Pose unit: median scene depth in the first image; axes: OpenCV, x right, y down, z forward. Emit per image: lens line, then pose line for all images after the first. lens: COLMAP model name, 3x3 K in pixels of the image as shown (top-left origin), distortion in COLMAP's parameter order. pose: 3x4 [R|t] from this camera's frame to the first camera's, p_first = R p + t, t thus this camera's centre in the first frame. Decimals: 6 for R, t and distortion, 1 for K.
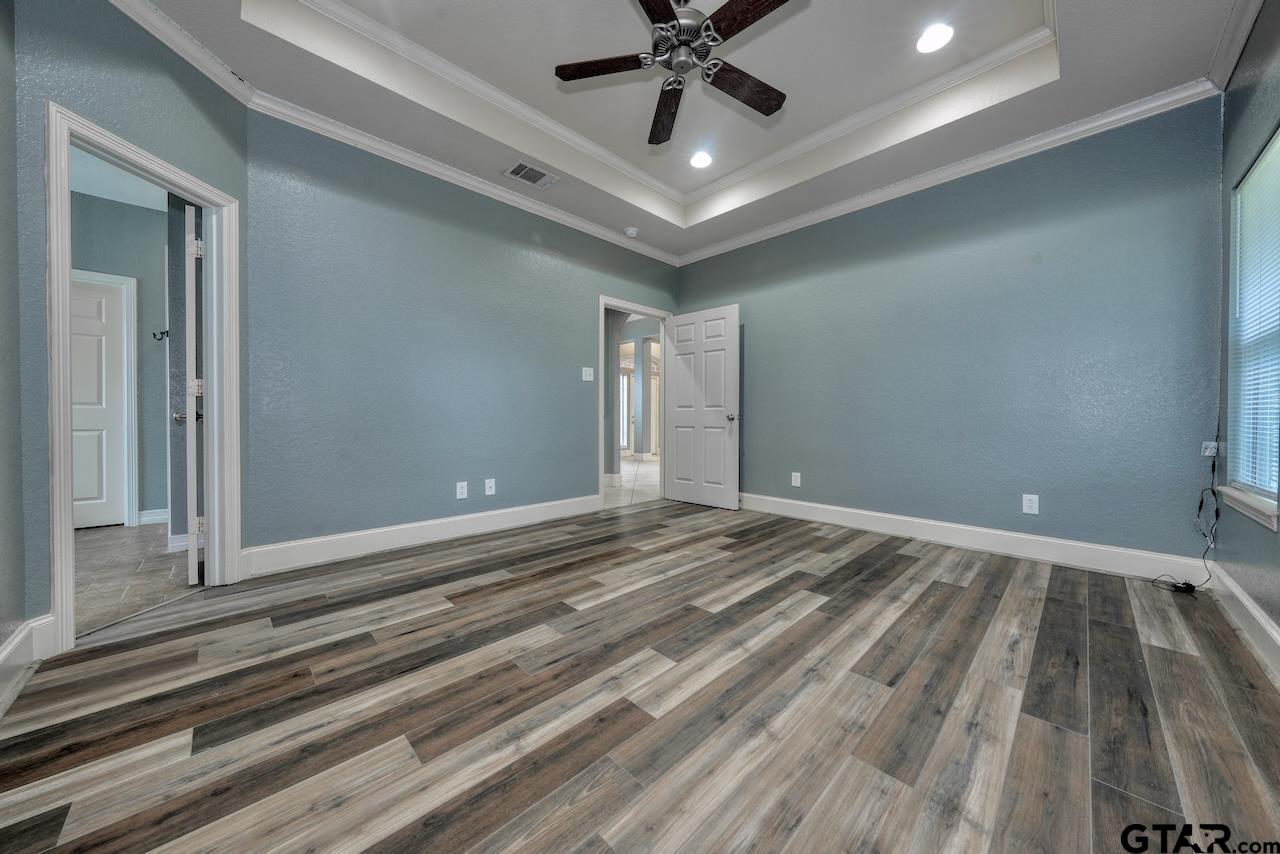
lens RADIAL K [[431.9, 0, 641.8], [0, 431.9, 421.7], [0, 0, 1]] dist [-0.005360, 0.001142]
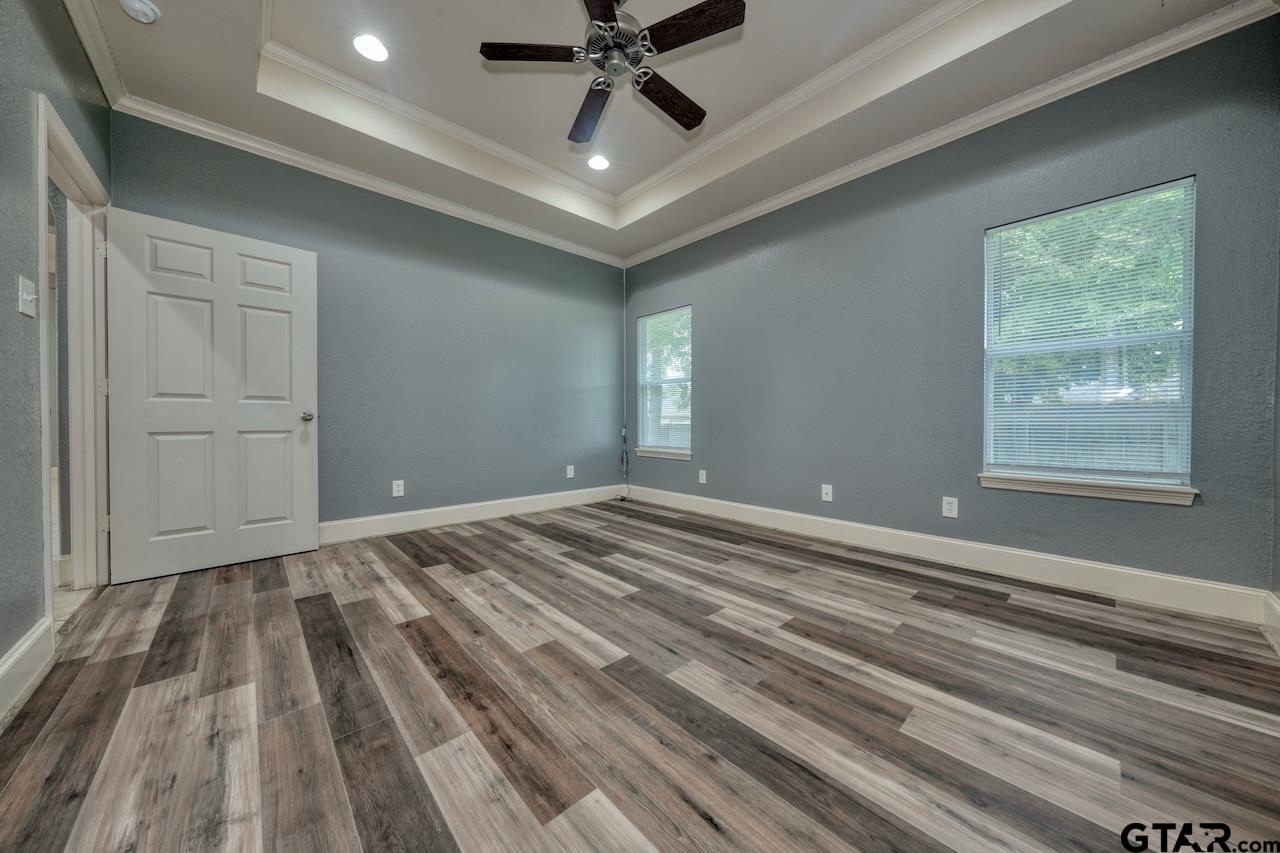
lens RADIAL K [[431.9, 0, 642.0], [0, 431.9, 420.3], [0, 0, 1]] dist [-0.005360, 0.001142]
pose [[0.031456, -0.005111, 0.999492, -0.887525], [0.004425, 0.999978, 0.004975, -0.007876], [-0.999495, 0.004266, 0.031478, 0.880618]]
